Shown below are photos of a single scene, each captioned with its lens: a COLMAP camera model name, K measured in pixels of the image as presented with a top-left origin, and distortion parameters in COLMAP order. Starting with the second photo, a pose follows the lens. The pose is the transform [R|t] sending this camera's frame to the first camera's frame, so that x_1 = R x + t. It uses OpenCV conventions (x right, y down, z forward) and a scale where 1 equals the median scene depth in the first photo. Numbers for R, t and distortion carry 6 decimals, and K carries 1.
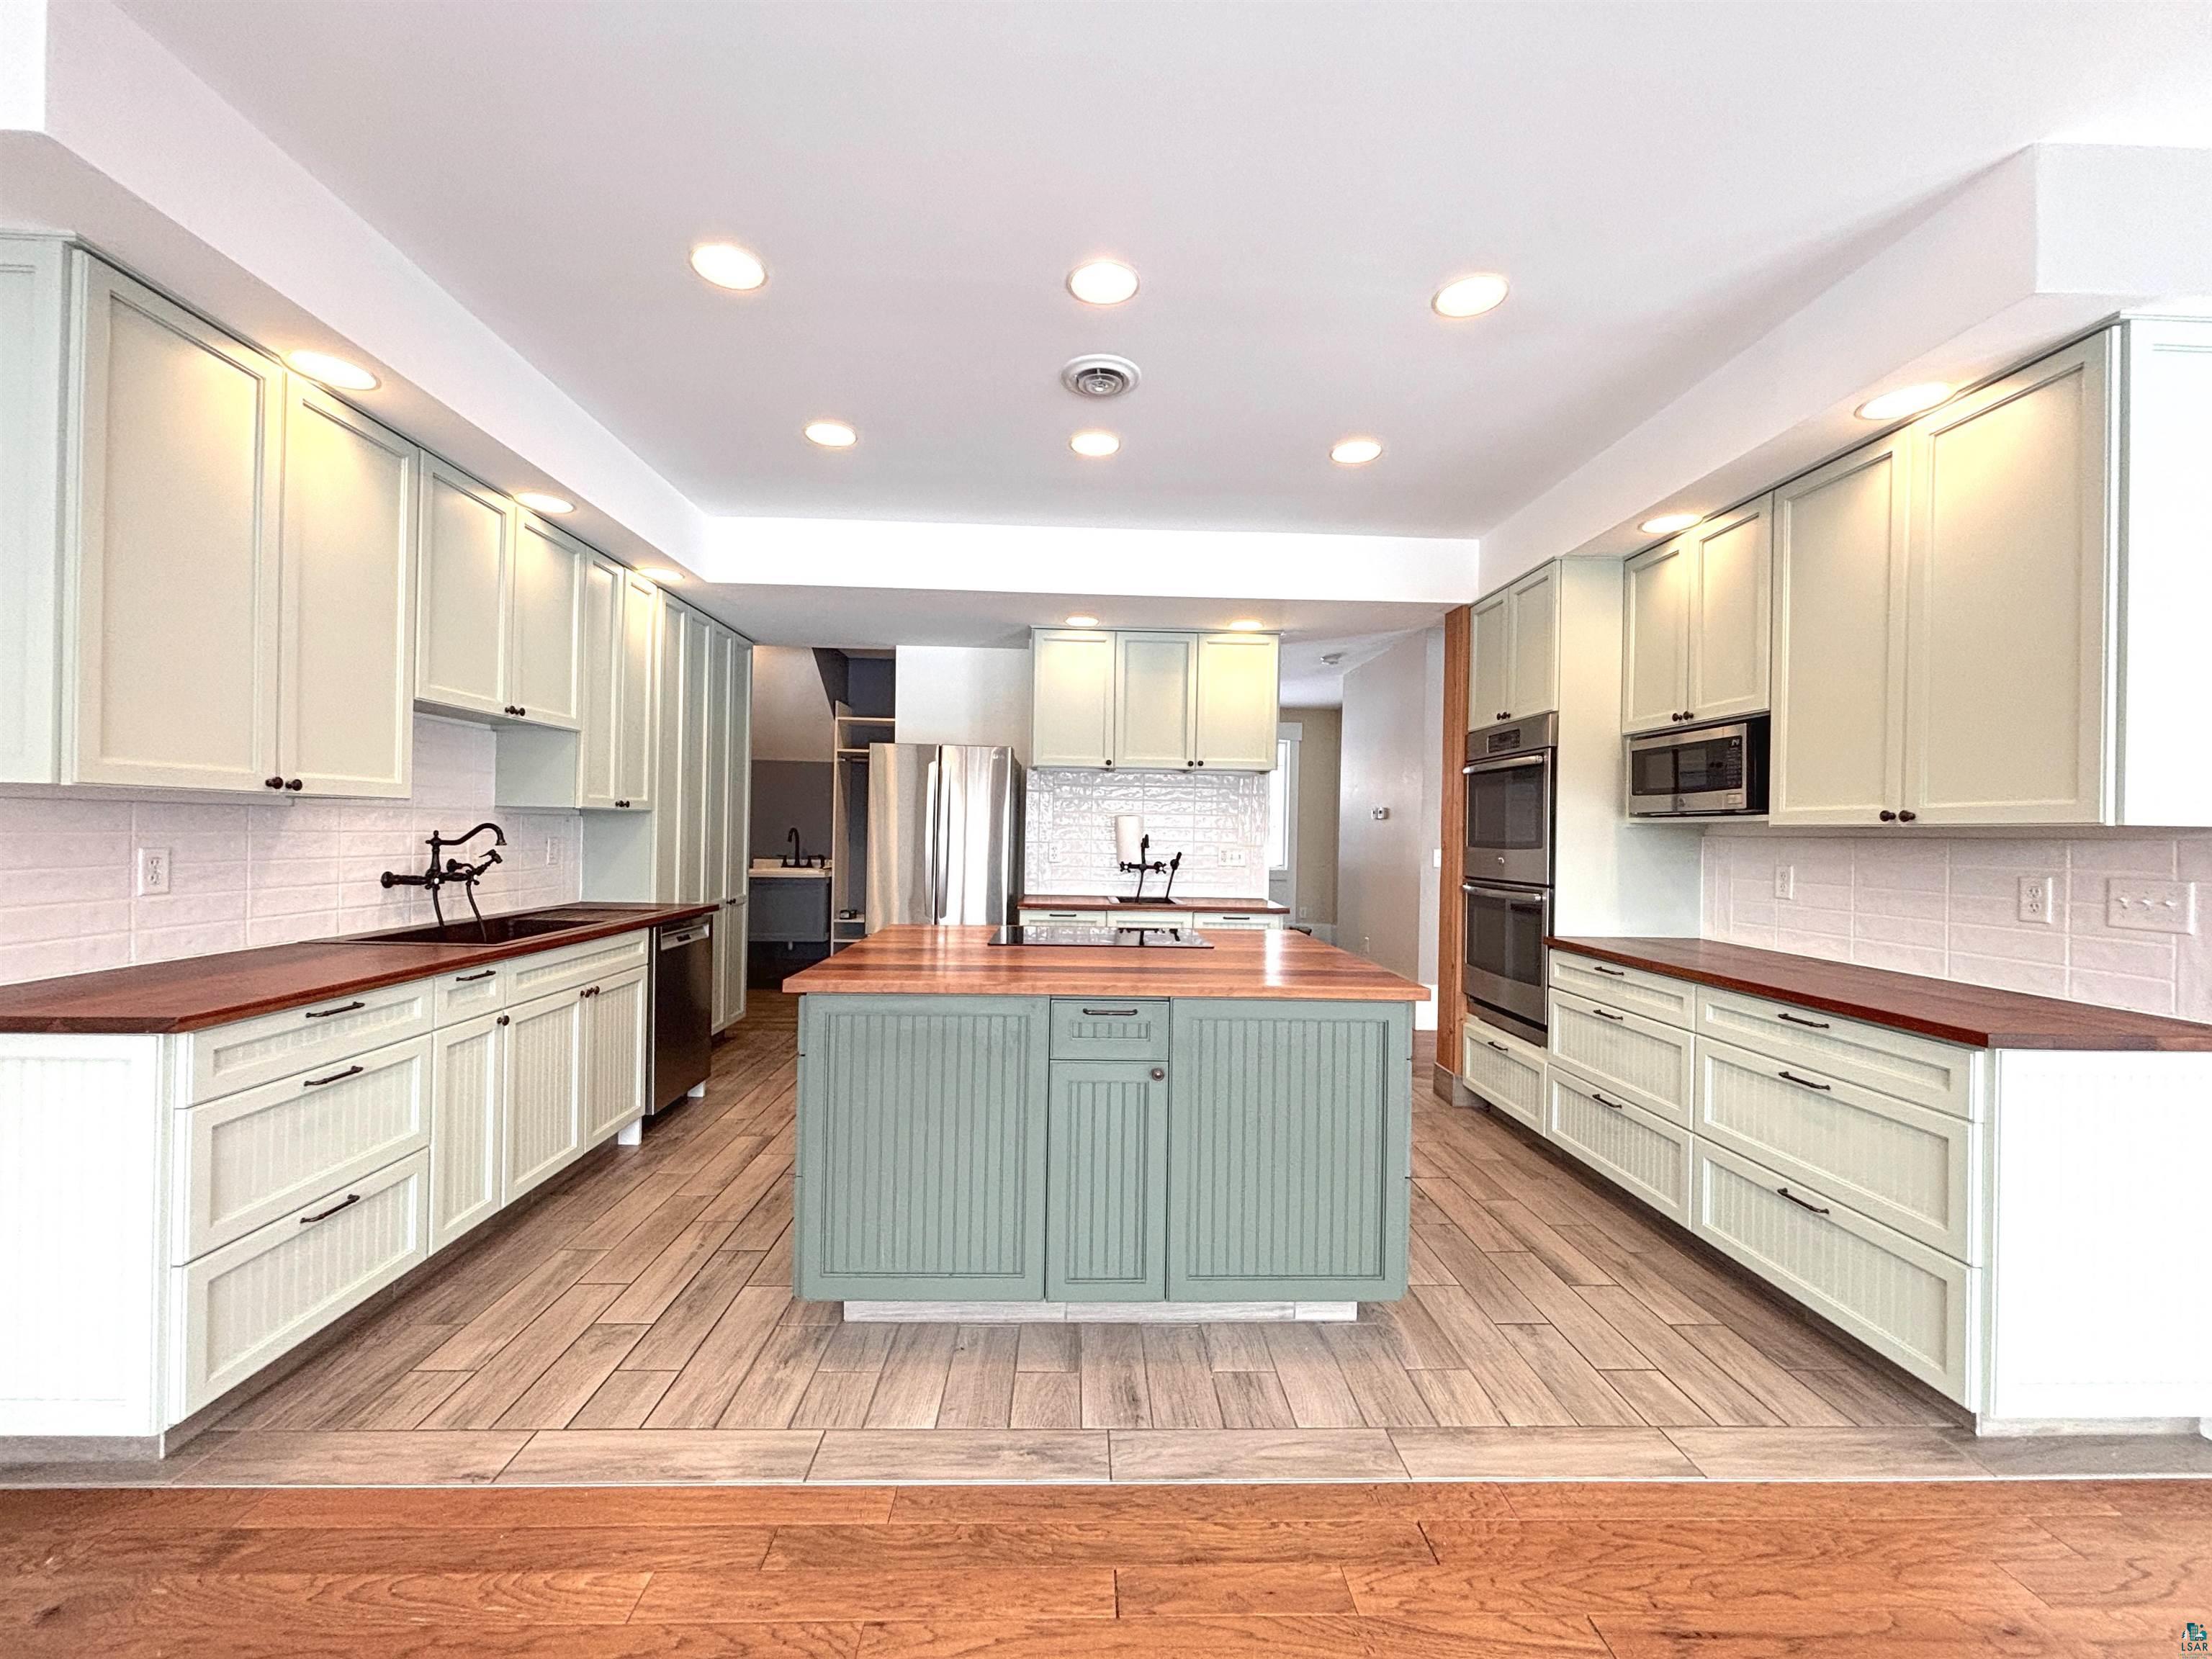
lens RADIAL K [[887.0, 0, 1099.4], [0, 887.0, 831.7], [0, 0, 1]] dist [-0.001669, 0.002353]
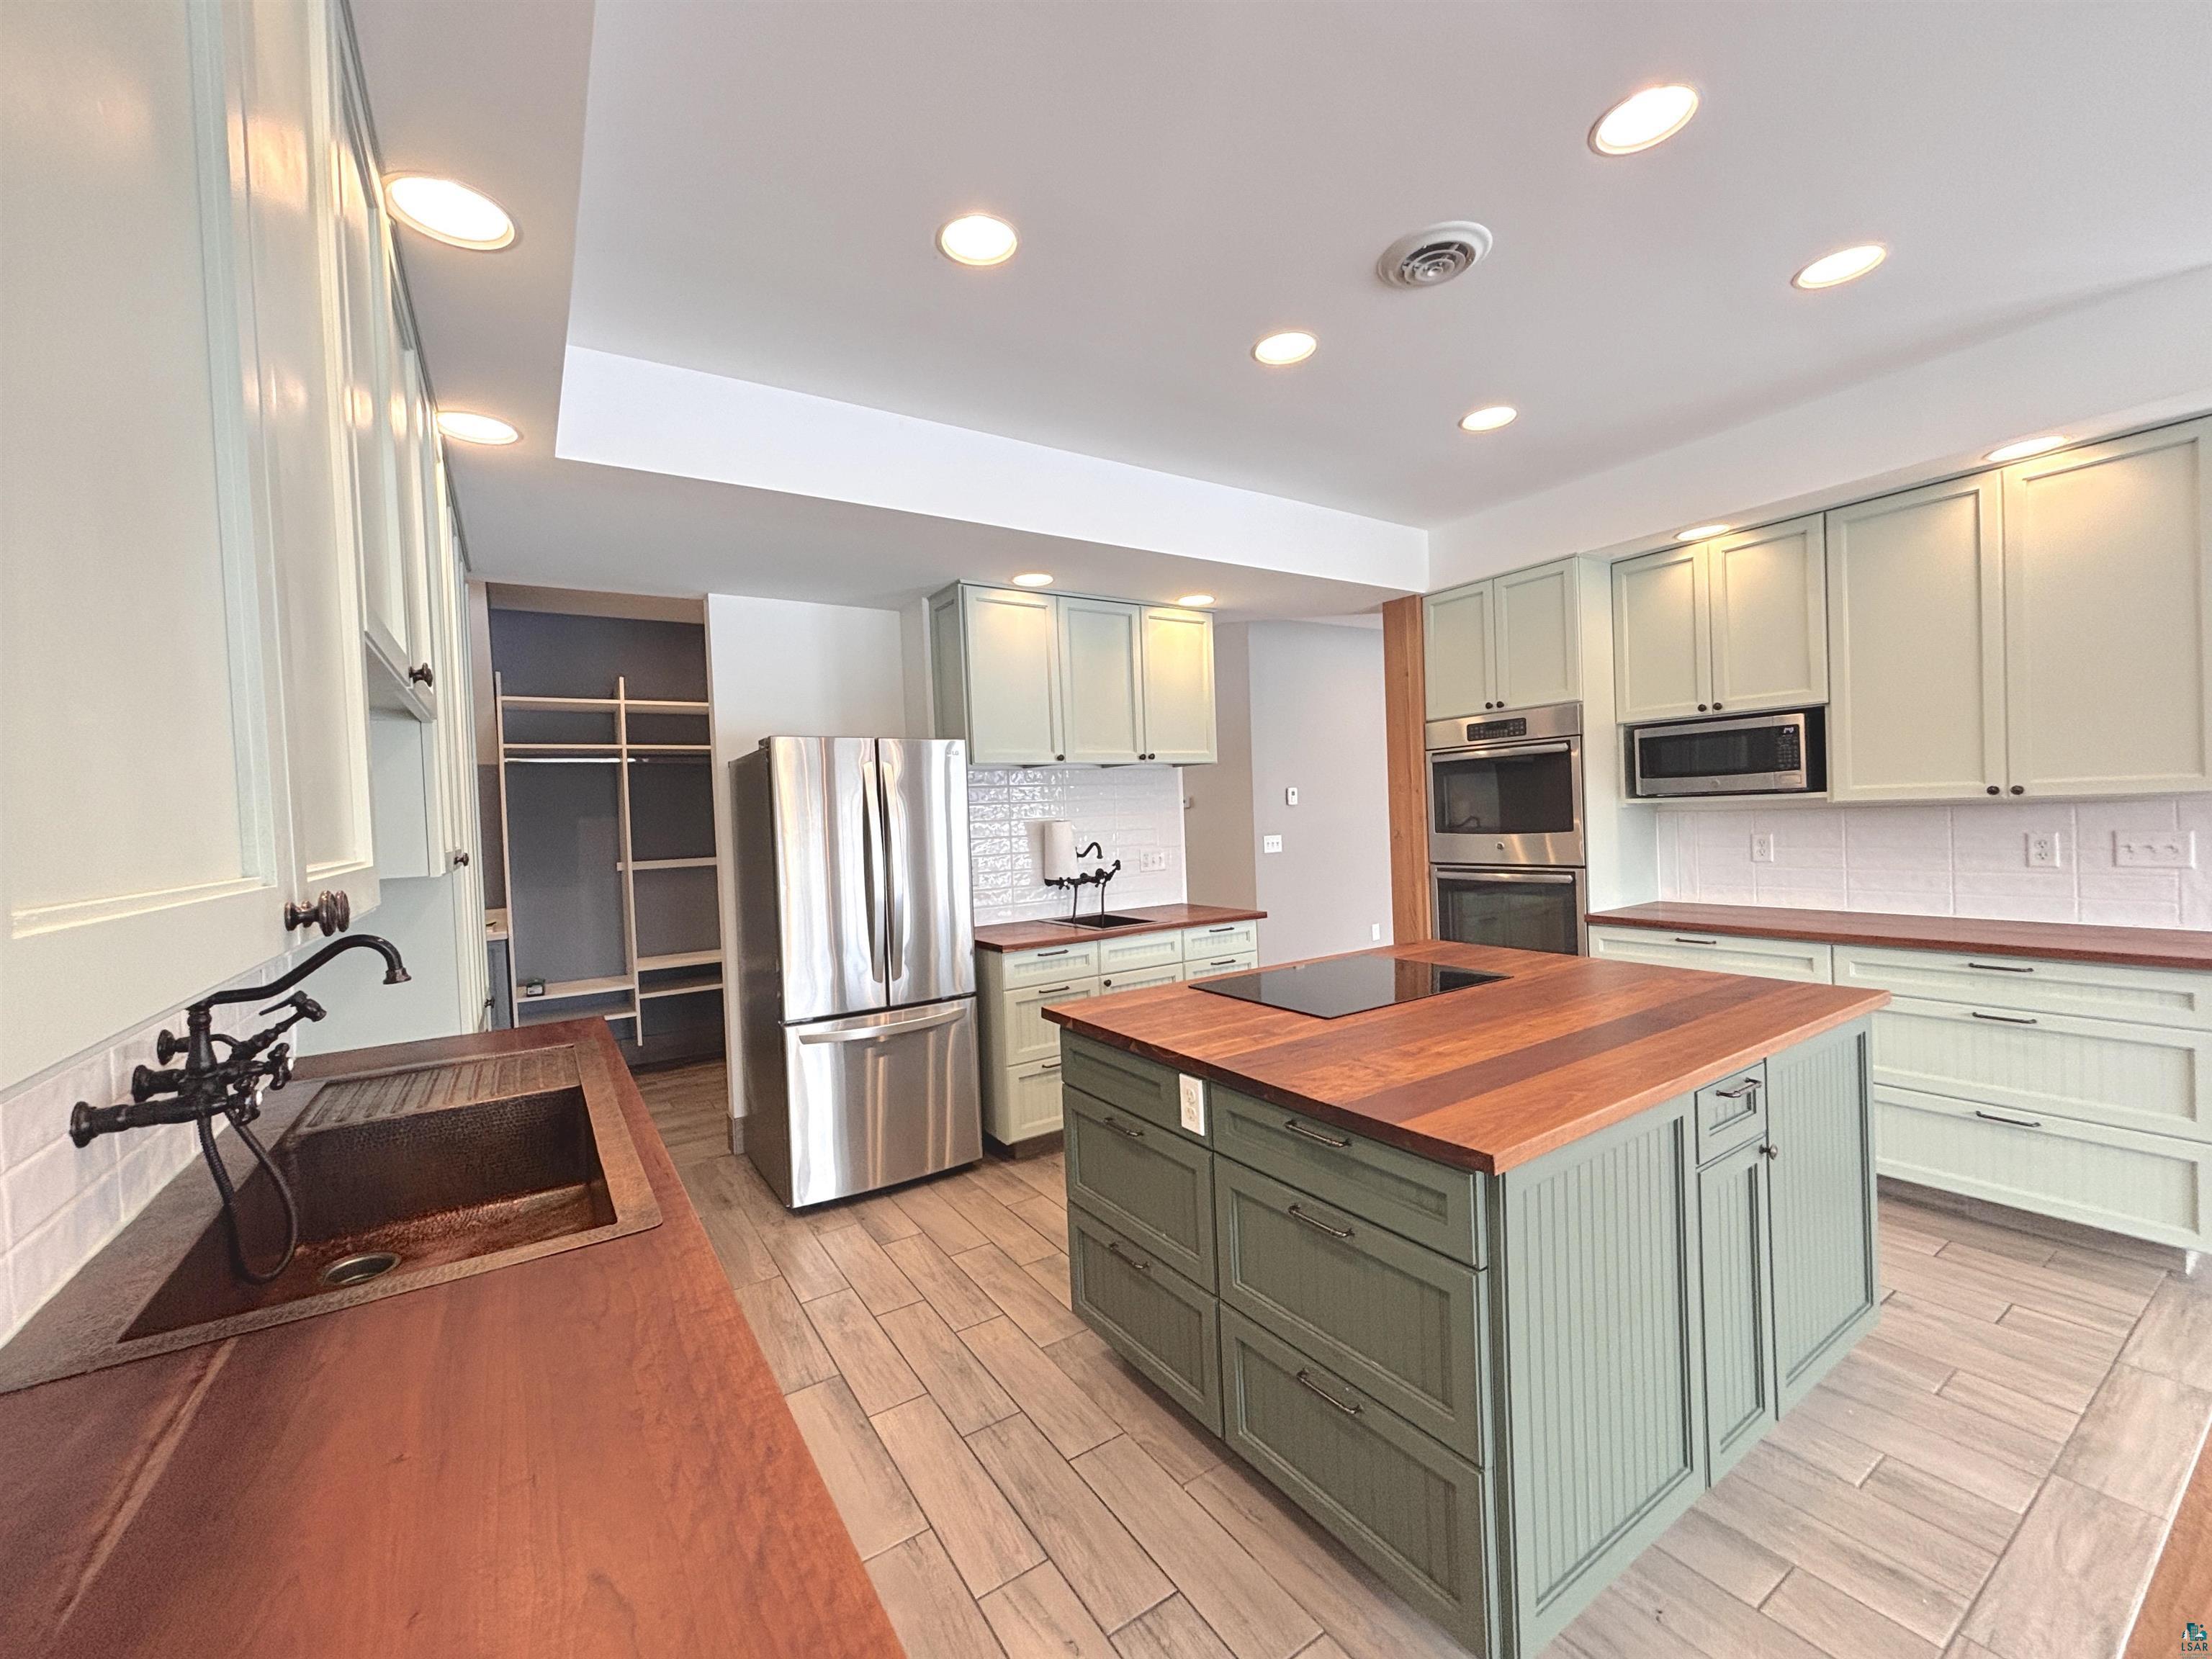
lens RADIAL K [[887.0, 0, 1097.1], [0, 887.0, 832.0], [0, 0, 1]] dist [-0.001669, 0.002353]
pose [[0.853436, -0.065117, 0.517113, -0.668442], [0.057302, 0.997873, 0.031086, -0.057867], [-0.518037, 0.003102, 0.855352, 0.495286]]
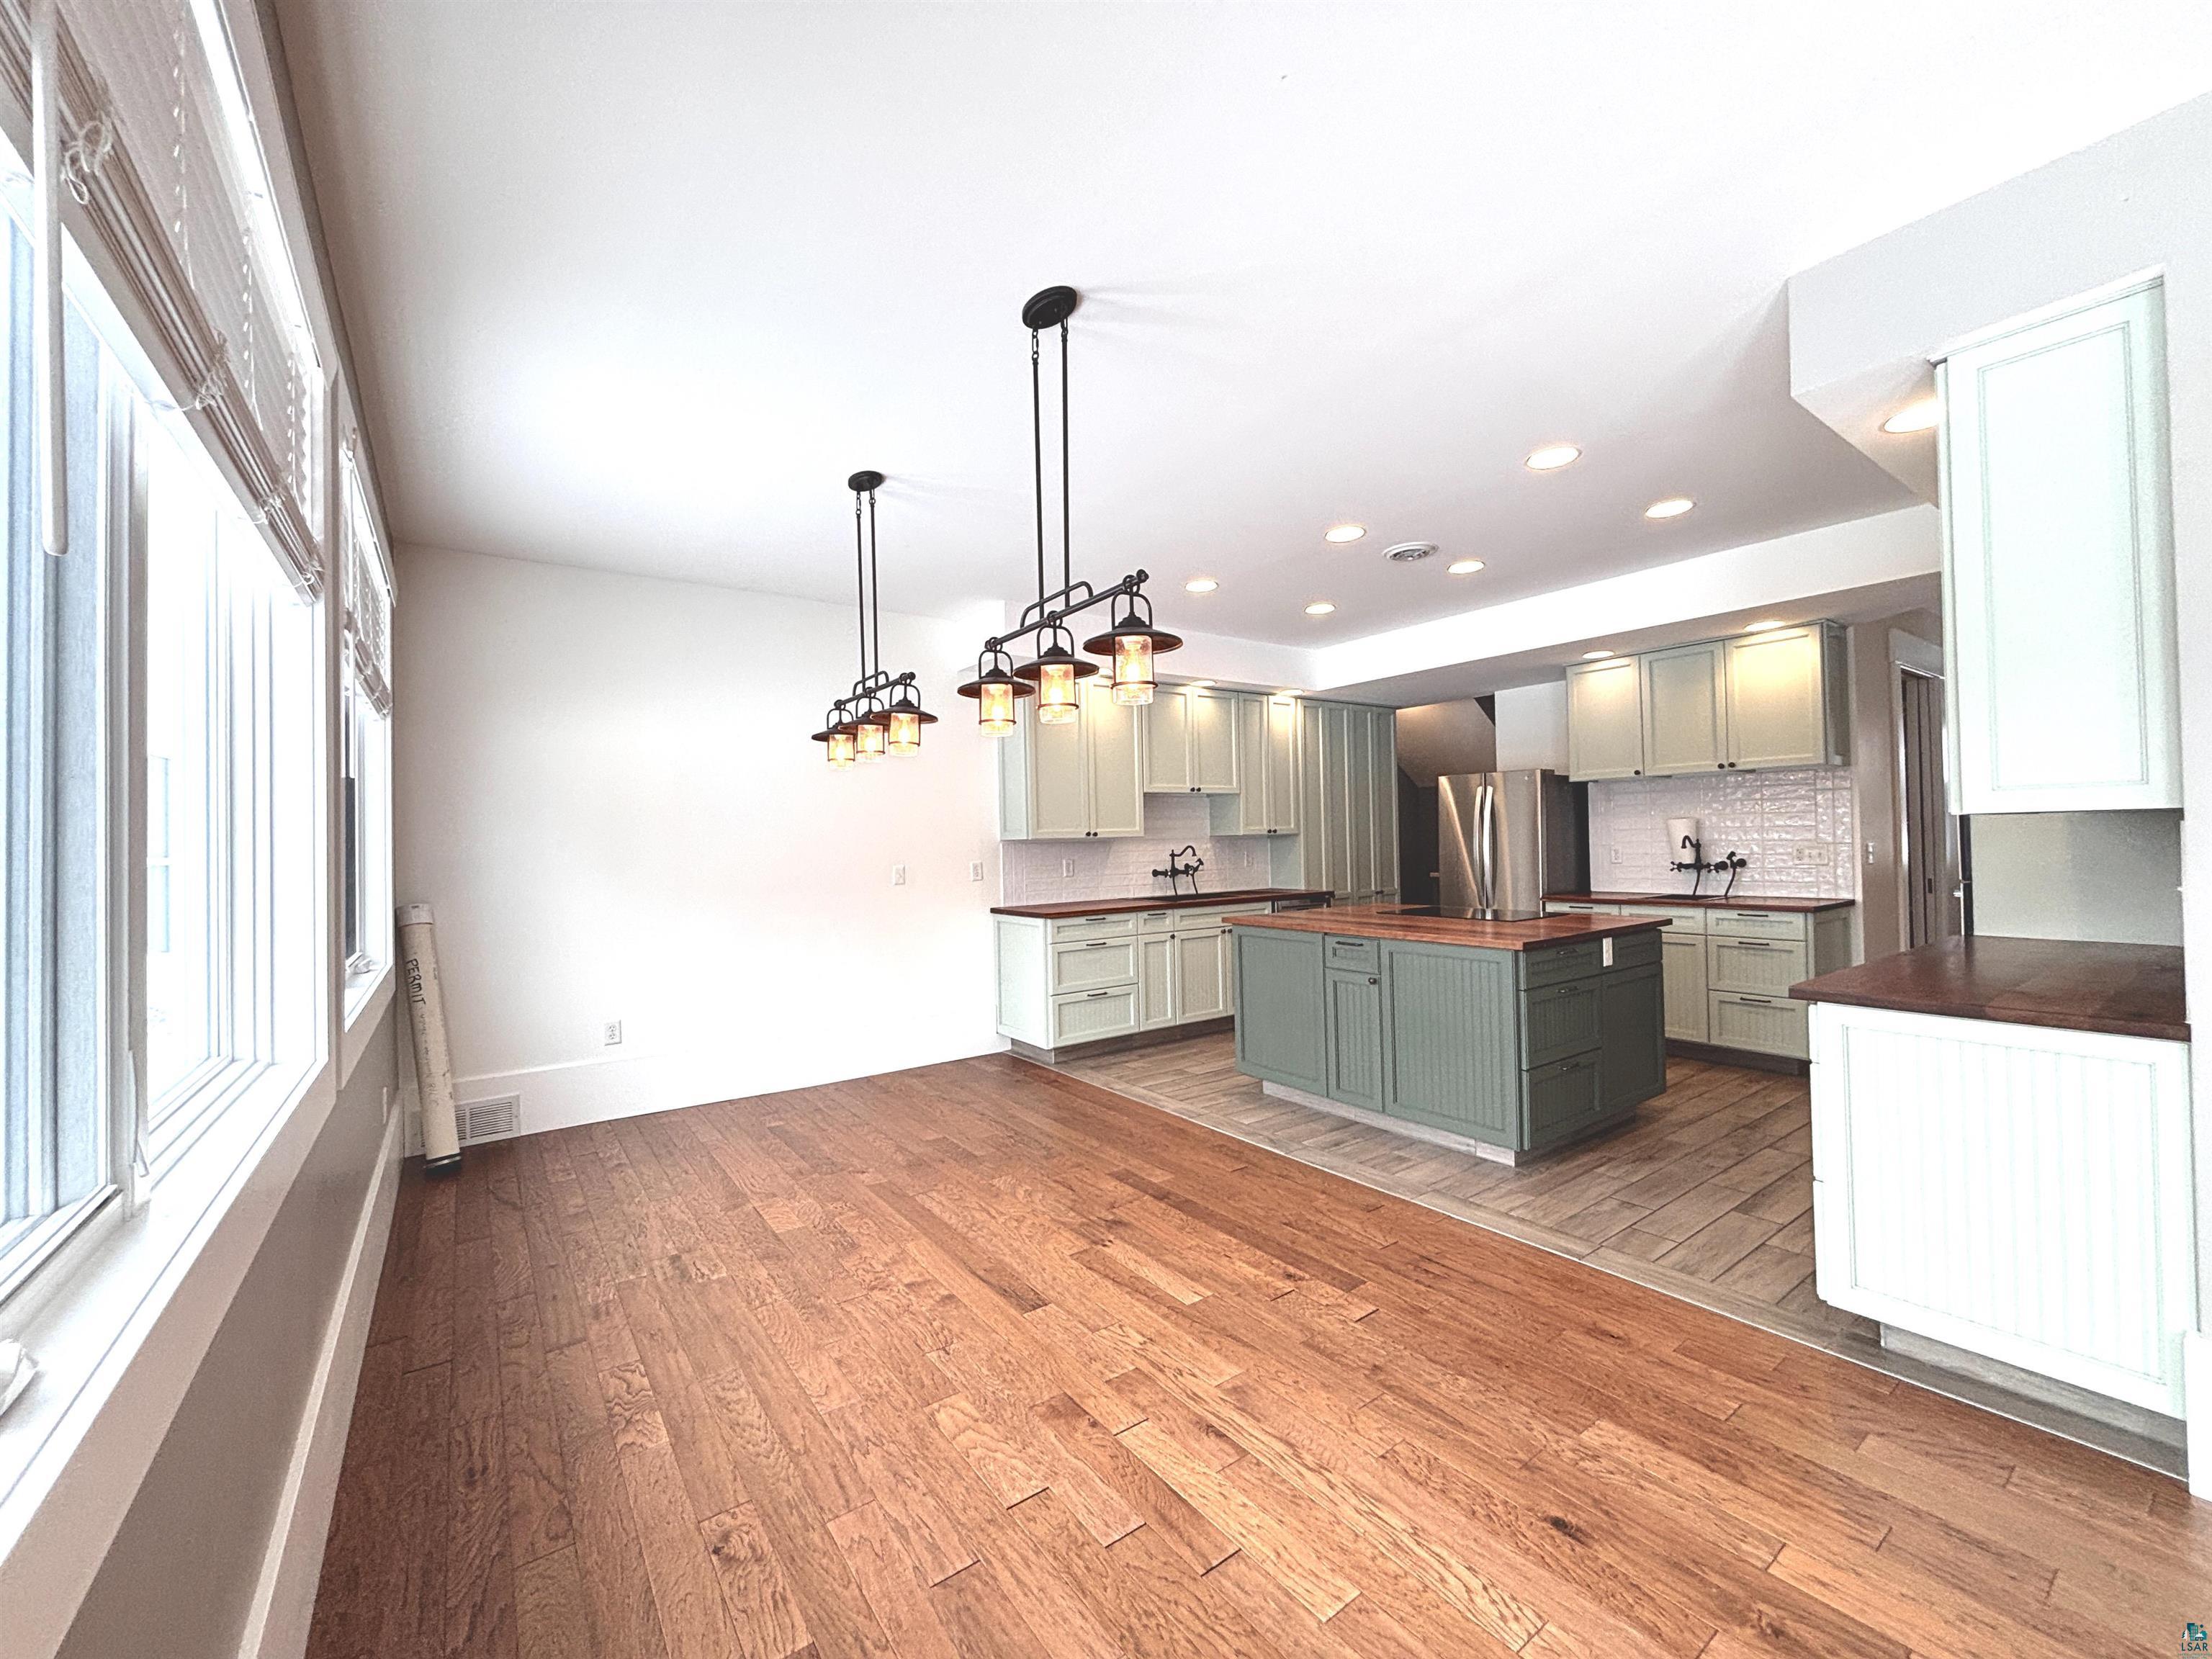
lens RADIAL K [[887.0, 0, 1101.0], [0, 887.0, 825.2], [0, 0, 1]] dist [-0.001669, 0.002353]
pose [[0.555026, -0.046552, -0.830530, 0.974553], [0.032267, 0.998886, -0.034425, 0.007763], [0.831207, -0.007692, 0.555910, -0.328656]]
